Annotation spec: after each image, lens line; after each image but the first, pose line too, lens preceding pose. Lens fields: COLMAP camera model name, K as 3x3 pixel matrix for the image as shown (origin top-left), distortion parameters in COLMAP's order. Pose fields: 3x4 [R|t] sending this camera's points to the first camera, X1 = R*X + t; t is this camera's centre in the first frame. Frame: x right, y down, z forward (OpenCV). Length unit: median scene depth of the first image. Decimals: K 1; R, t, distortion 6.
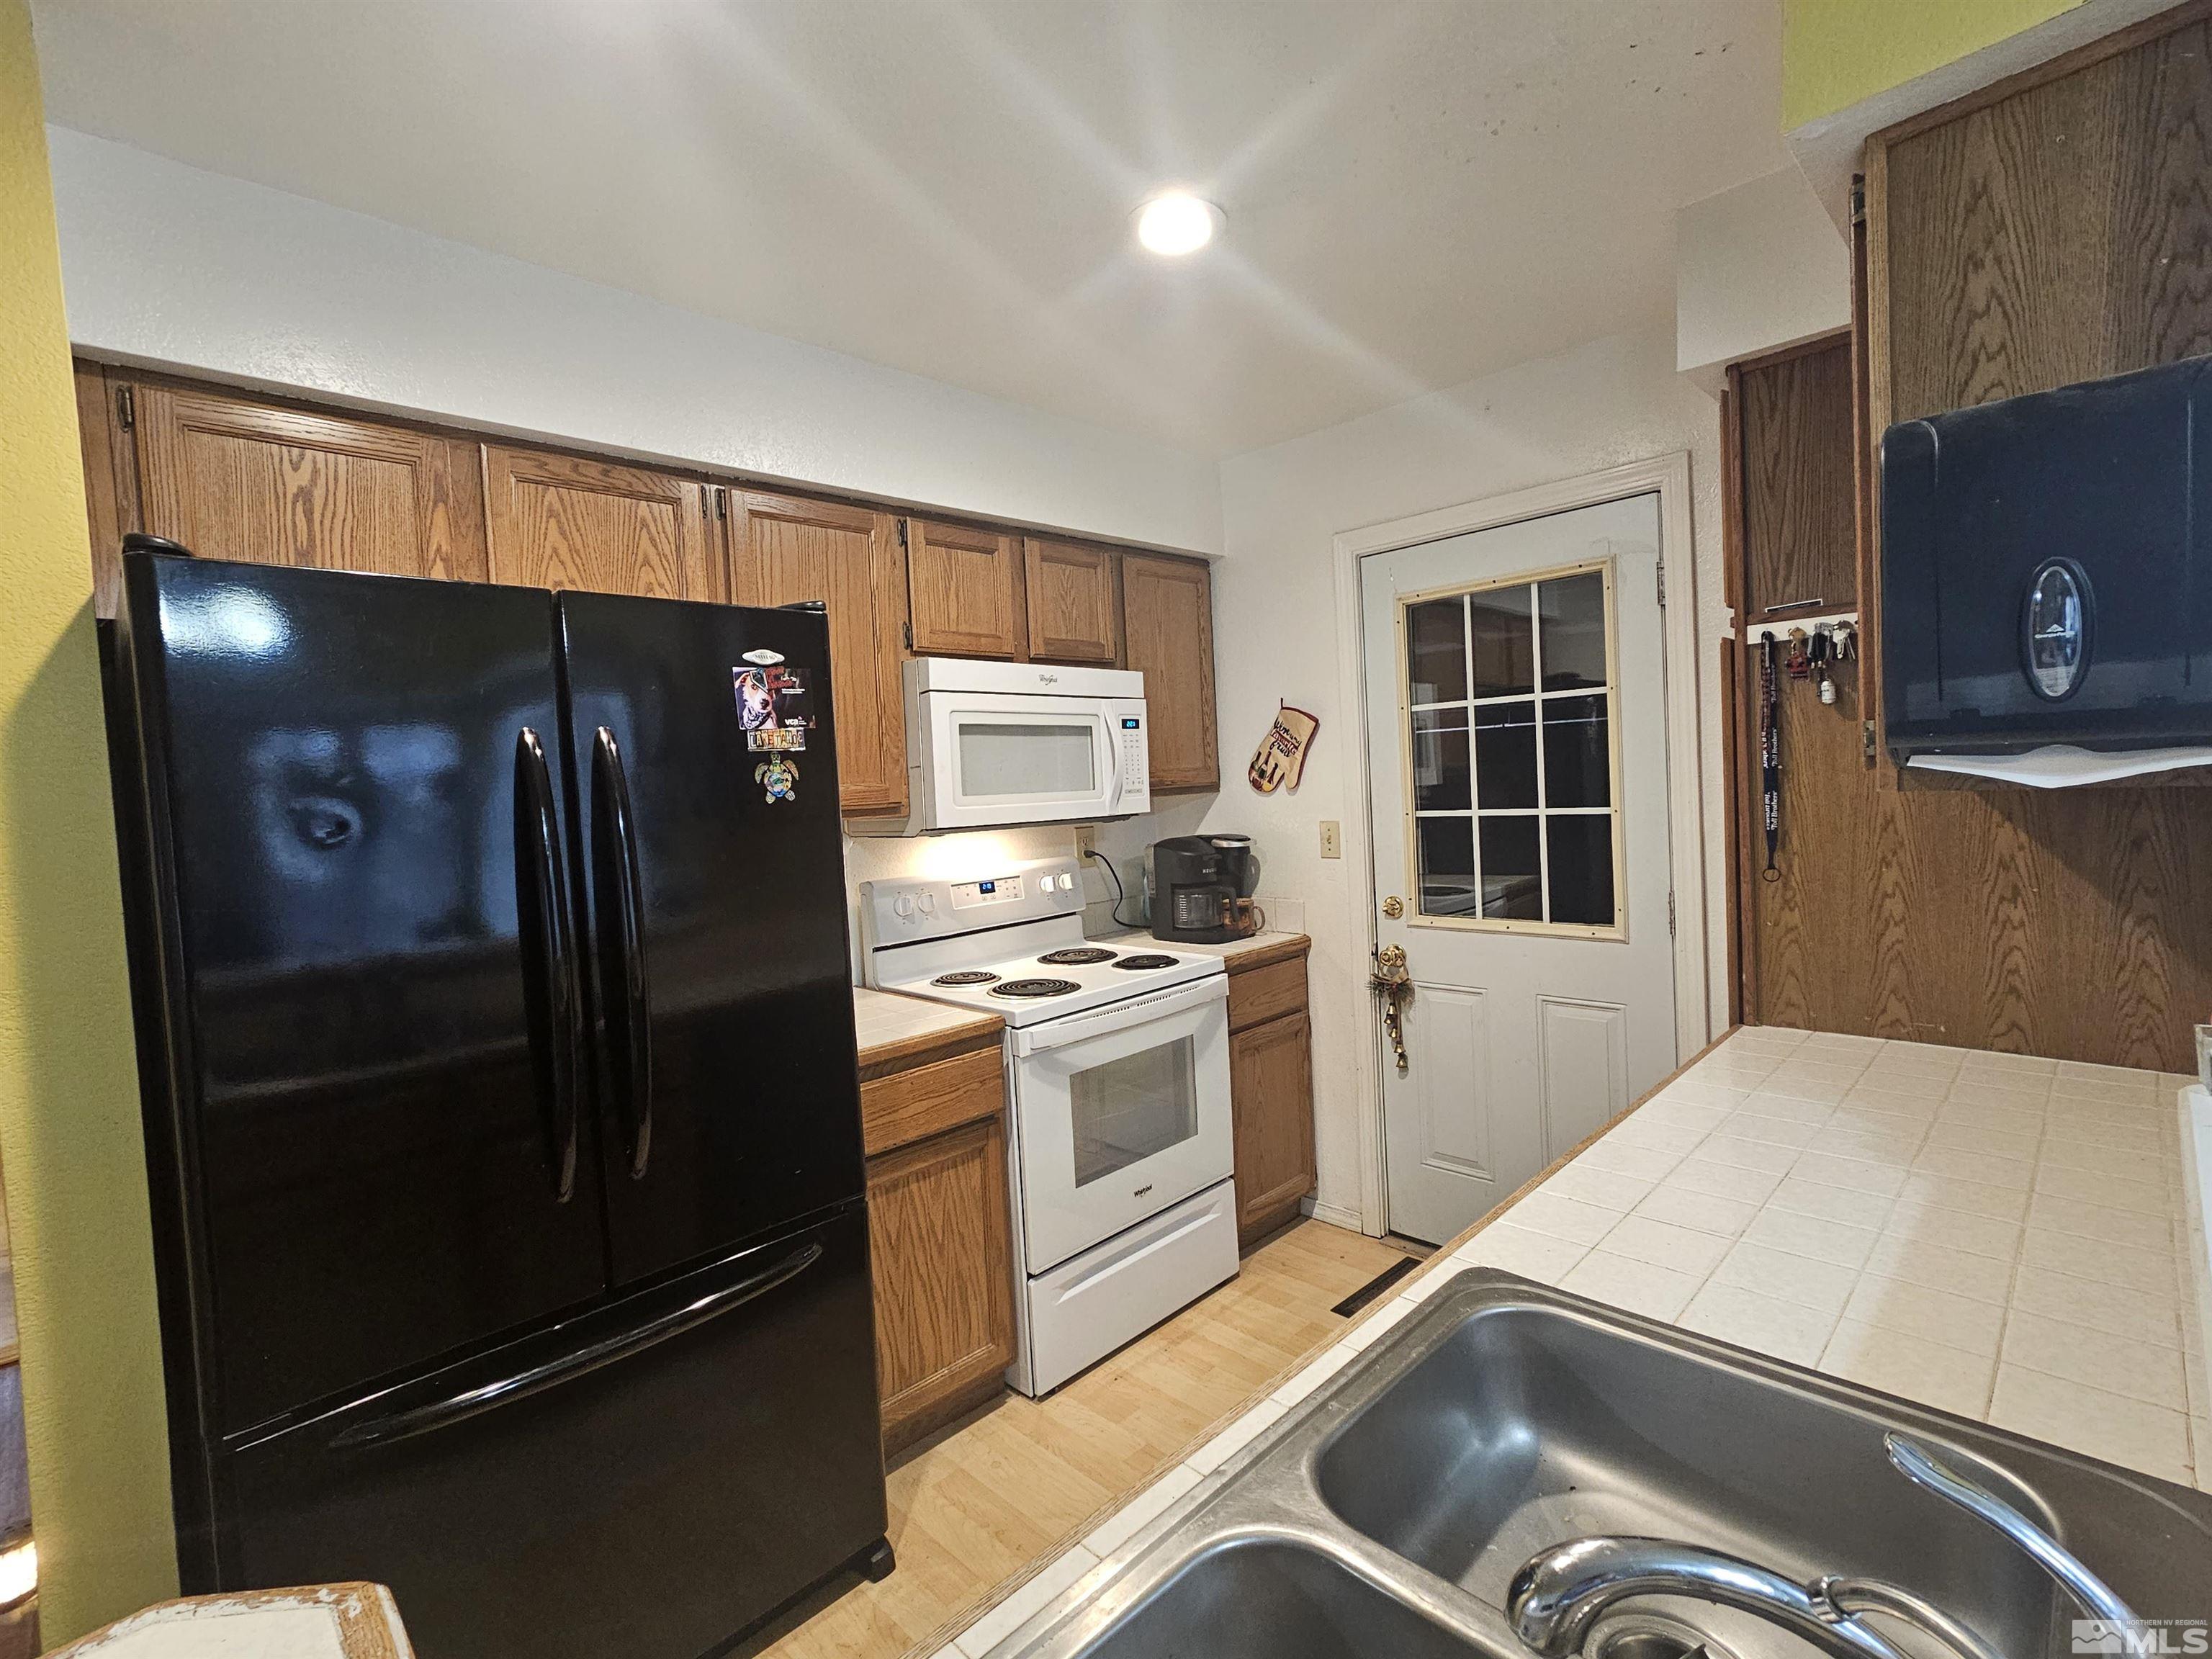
lens RADIAL K [[1002.7, 0, 1107.8], [0, 1002.7, 817.9], [0, 0, 1]] dist [-0.001052, -0.000105]
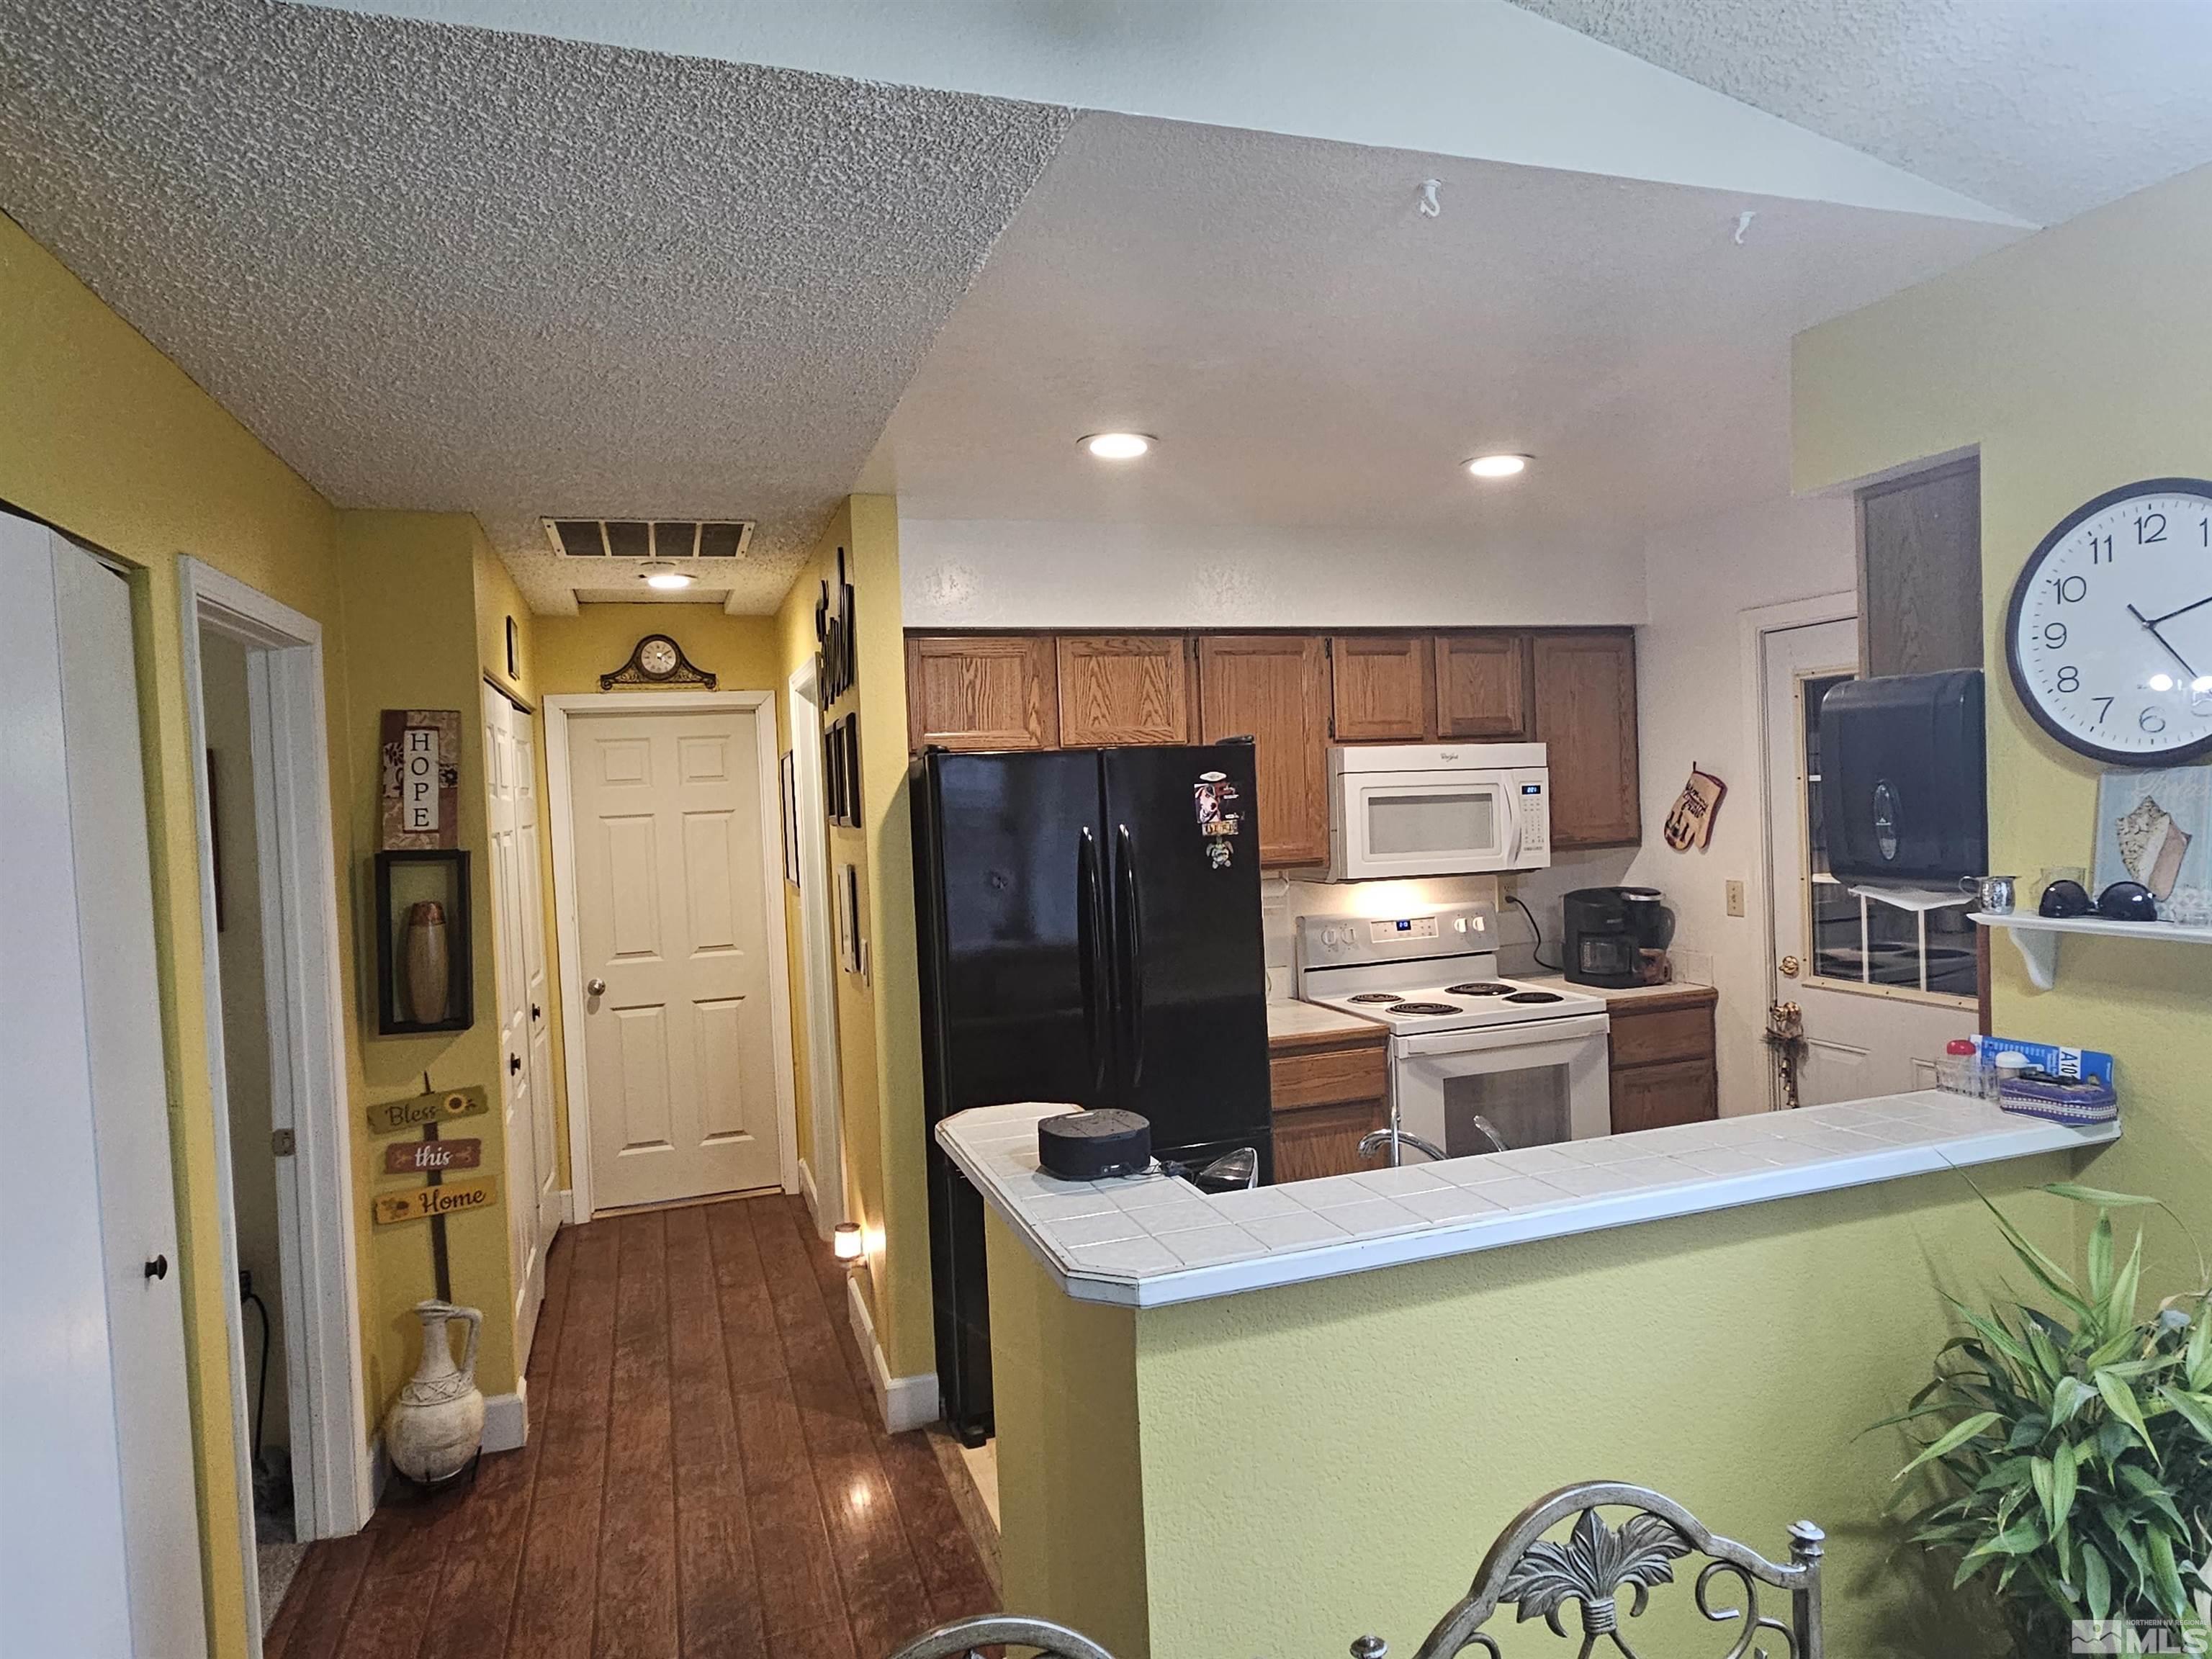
lens RADIAL K [[1338.8, 0, 1103.9], [0, 1338.8, 827.6], [0, 0, 1]] dist [-0.004408, -0.004325]
pose [[0.894797, 0.025337, -0.445754, 0.280704], [-0.020431, 0.999666, 0.015810, -0.068003], [0.446006, -0.005040, 0.895016, -0.610037]]
